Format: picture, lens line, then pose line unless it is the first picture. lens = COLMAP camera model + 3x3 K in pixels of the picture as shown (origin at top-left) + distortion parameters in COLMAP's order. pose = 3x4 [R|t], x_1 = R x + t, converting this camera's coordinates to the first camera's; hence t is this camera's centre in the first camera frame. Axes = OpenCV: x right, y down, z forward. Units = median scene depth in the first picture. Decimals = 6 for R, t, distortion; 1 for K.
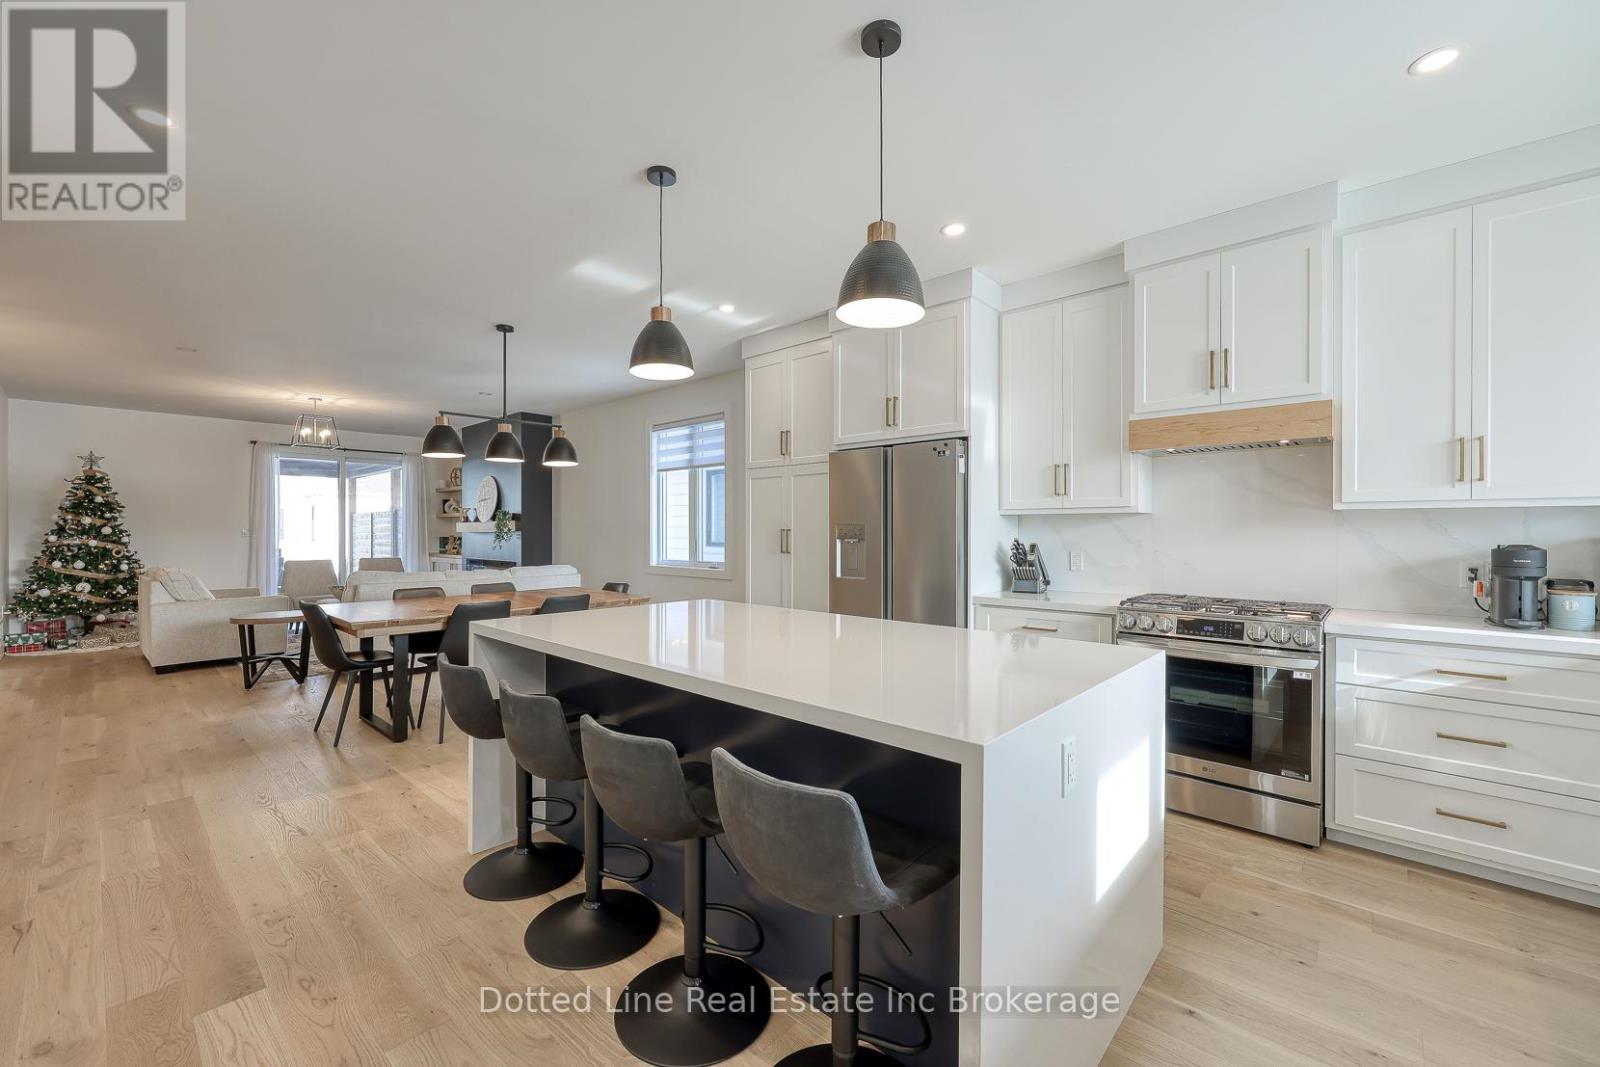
lens RADIAL K [[671.4, 0, 818.1], [0, 671.4, 529.2], [0, 0, 1]] dist [-0.003006, -0.000076]
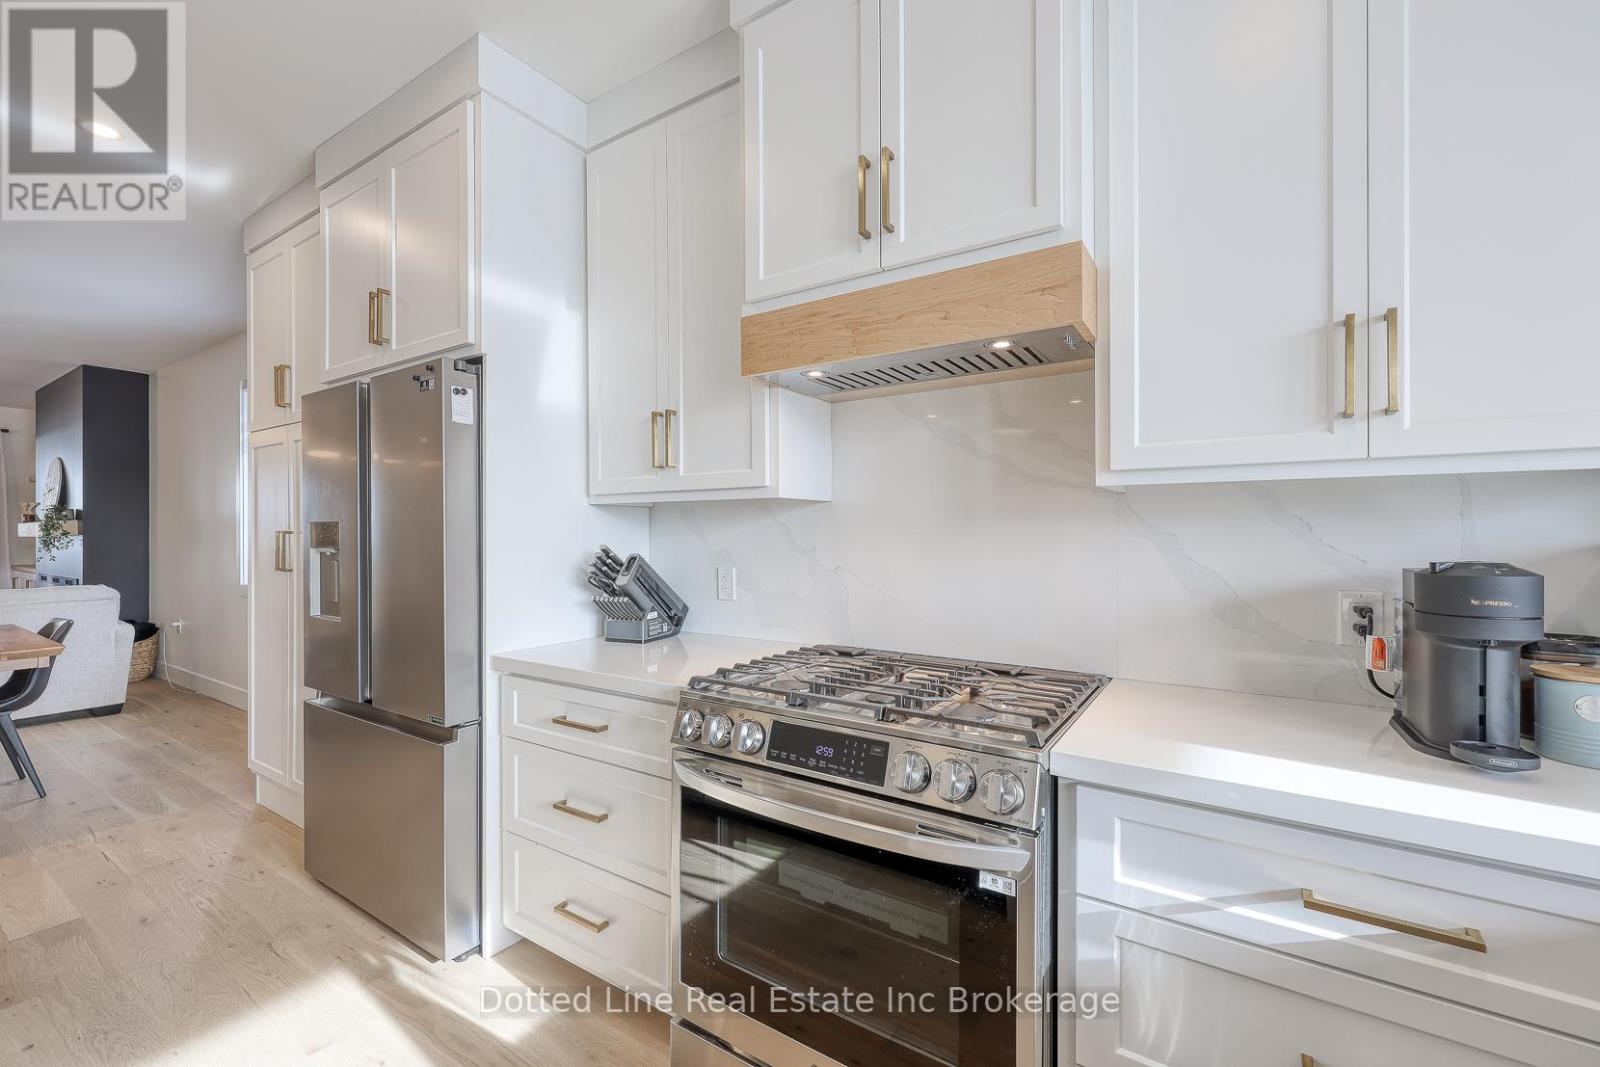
lens RADIAL K [[649.1, 0, 798.6], [0, 649.1, 530.9], [0, 0, 1]] dist [0.000199, 0.000180]
pose [[0.994266, -0.004255, 0.106855, 0.525404], [0.004101, 0.999990, 0.001658, 0.001169], [-0.106861, -0.001210, 0.994273, 0.580077]]
